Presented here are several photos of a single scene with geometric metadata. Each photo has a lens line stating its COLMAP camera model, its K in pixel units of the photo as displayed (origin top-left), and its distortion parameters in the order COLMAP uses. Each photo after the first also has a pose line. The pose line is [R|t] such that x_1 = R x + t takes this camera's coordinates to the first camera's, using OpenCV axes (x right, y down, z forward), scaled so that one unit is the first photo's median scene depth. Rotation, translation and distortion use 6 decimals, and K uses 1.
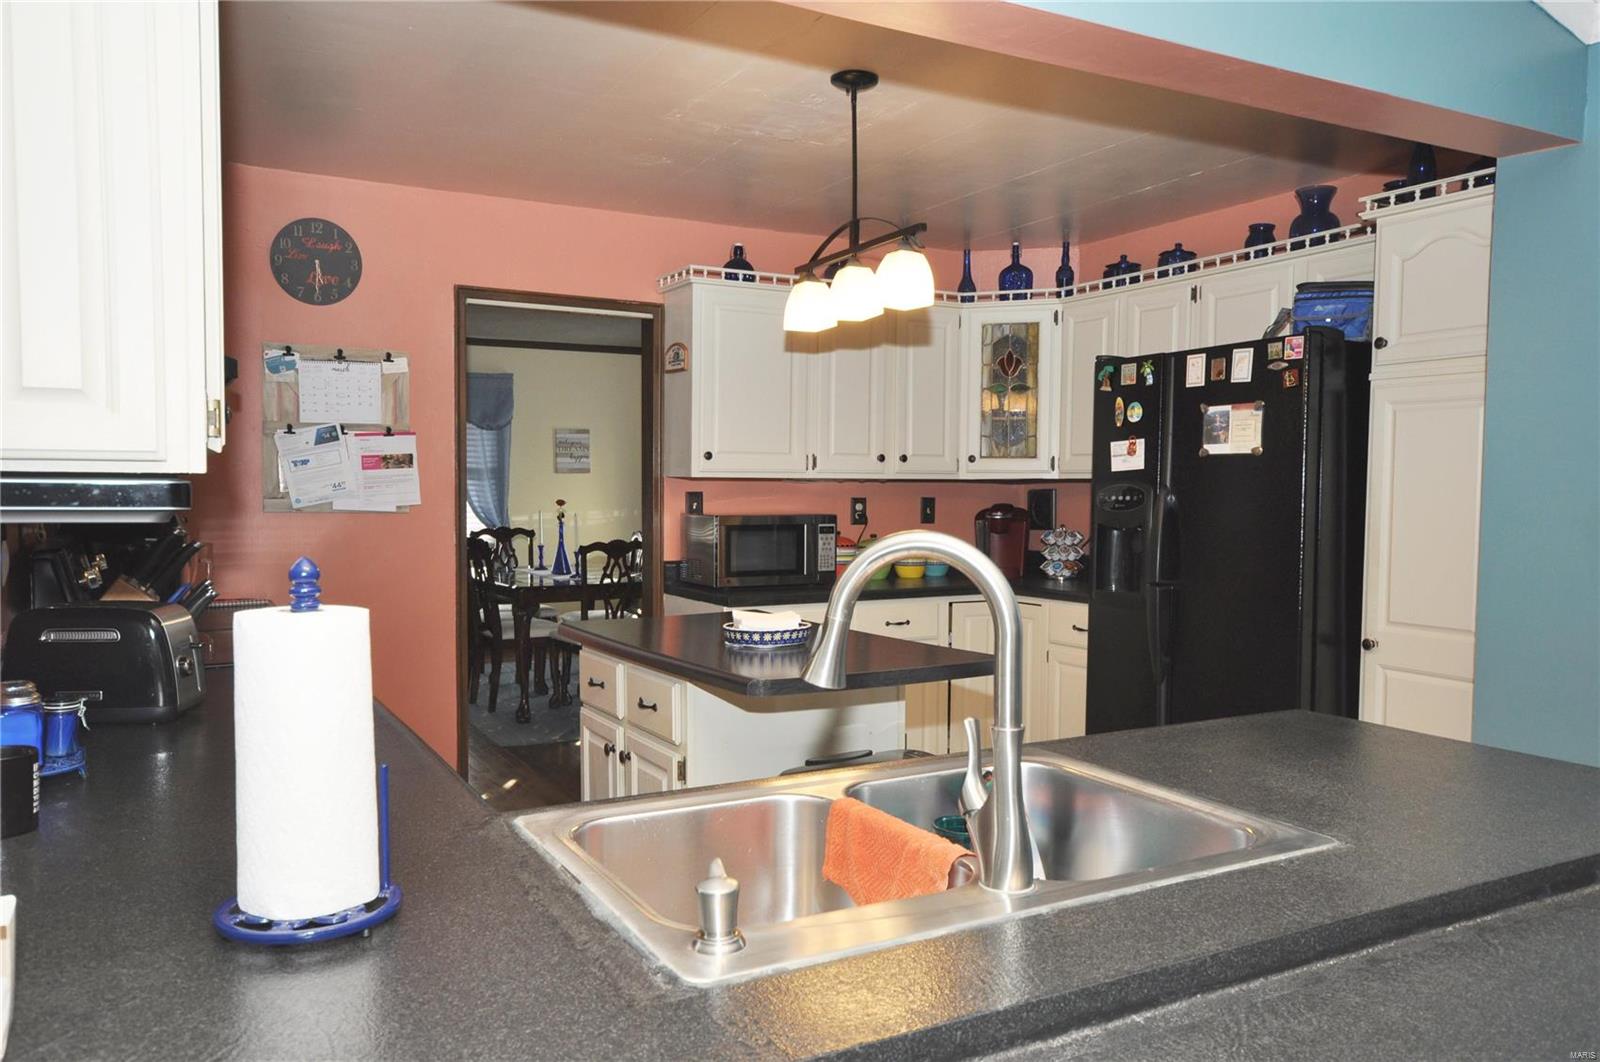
lens RADIAL K [[1233.6, 0, 800.0], [0, 1233.6, 531.0], [0, 0, 1]] dist [0.051680, 0.001930]
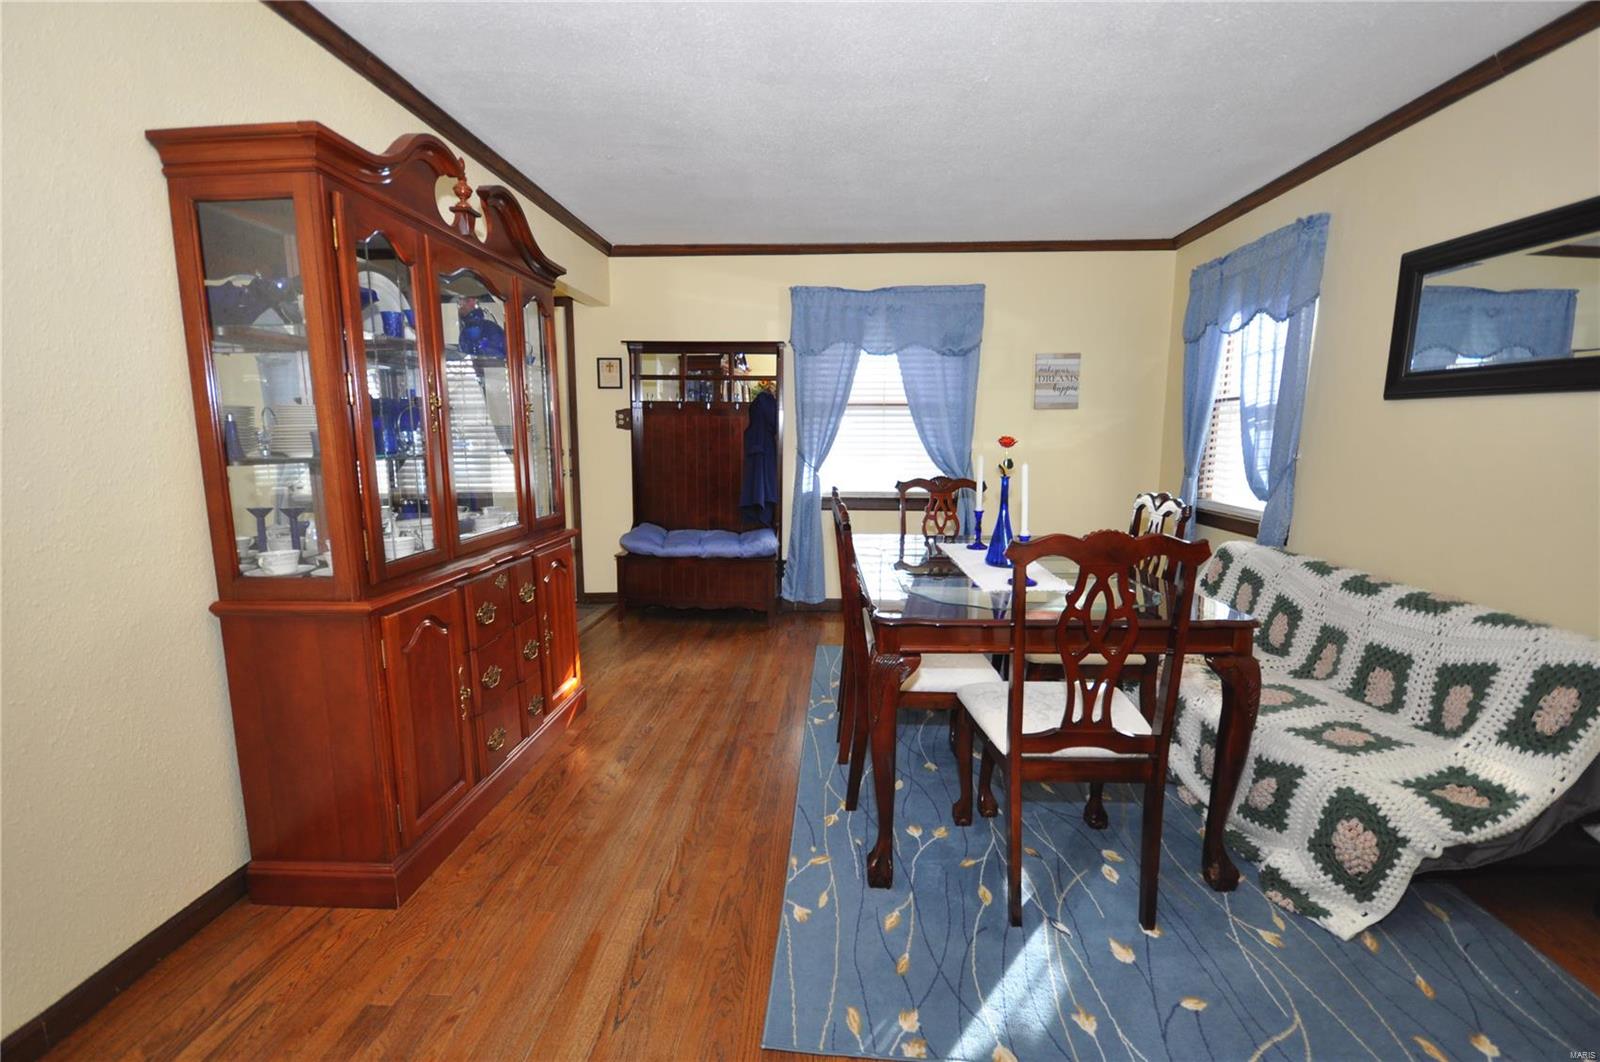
lens RADIAL K [[698.4, 0, 804.2], [0, 698.4, 531.9], [0, 0, 1]] dist [0.005055, -0.006790]
pose [[0.848595, 0.075308, -0.523655, -0.080471], [-0.025919, 0.994546, 0.101026, -0.009040], [0.528407, -0.072158, 0.845919, 0.539715]]
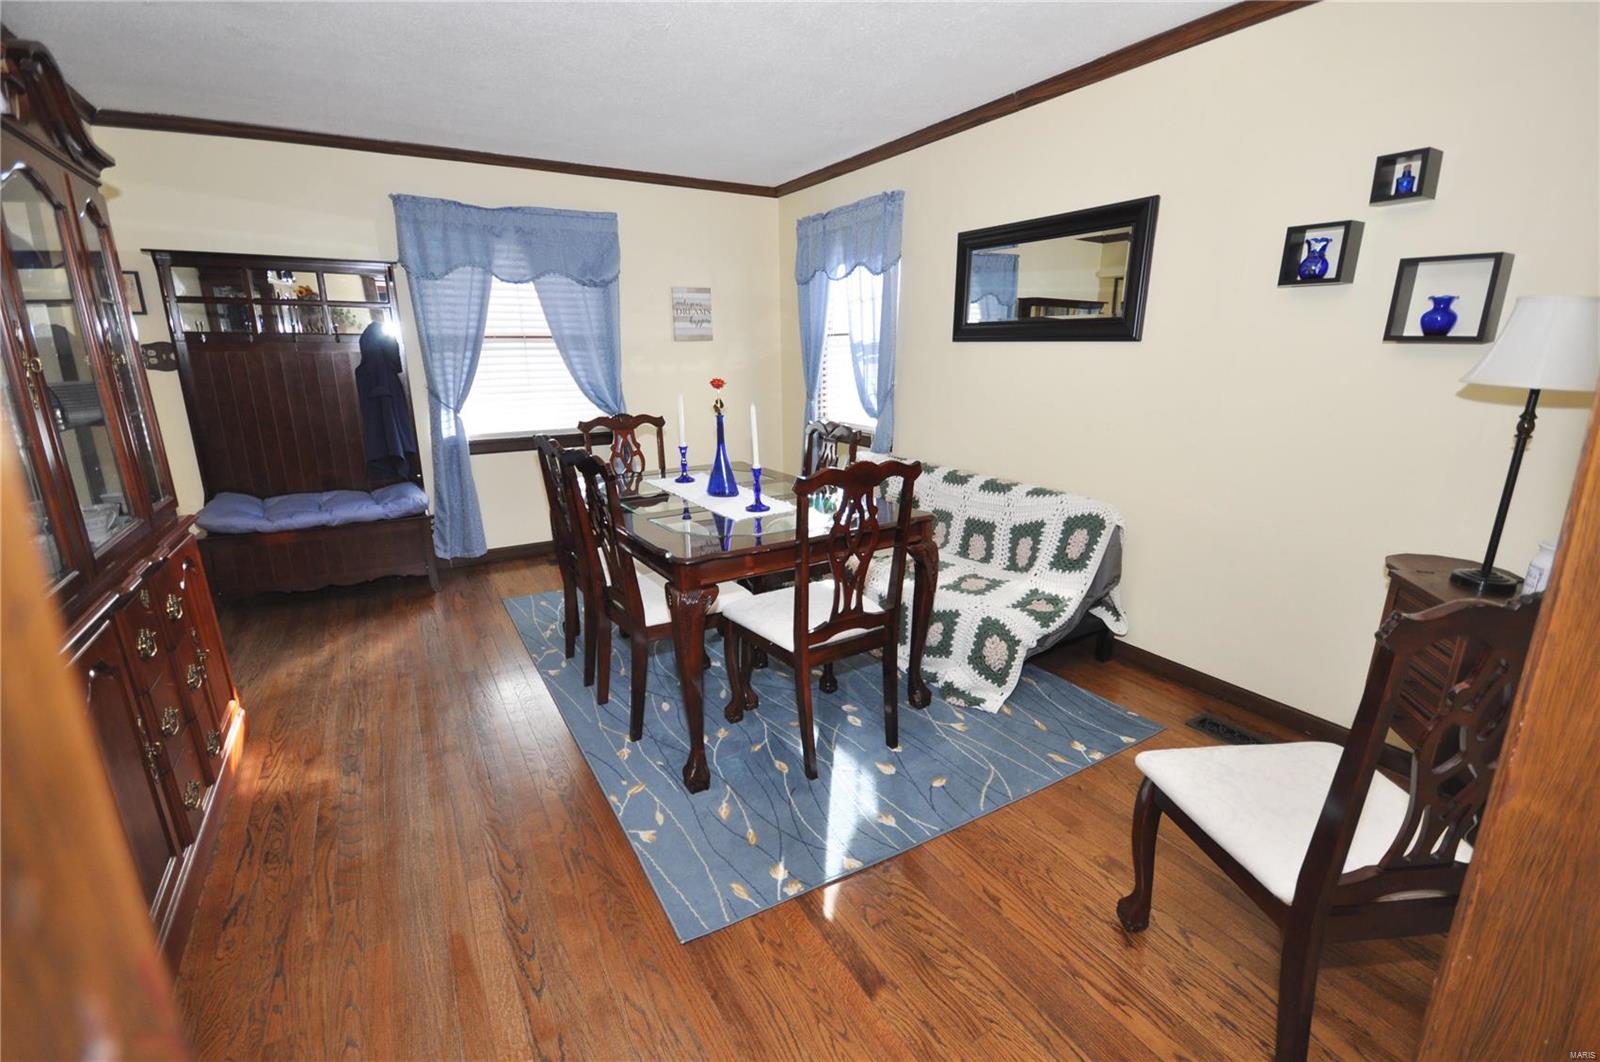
lens RADIAL K [[698.4, 0, 804.2], [0, 698.4, 531.9], [0, 0, 1]] dist [0.005055, -0.006790]
pose [[0.999314, -0.018908, 0.031842, -0.128598], [0.011853, 0.977911, 0.208685, -0.017877], [-0.035085, -0.208164, 0.977464, 0.507590]]
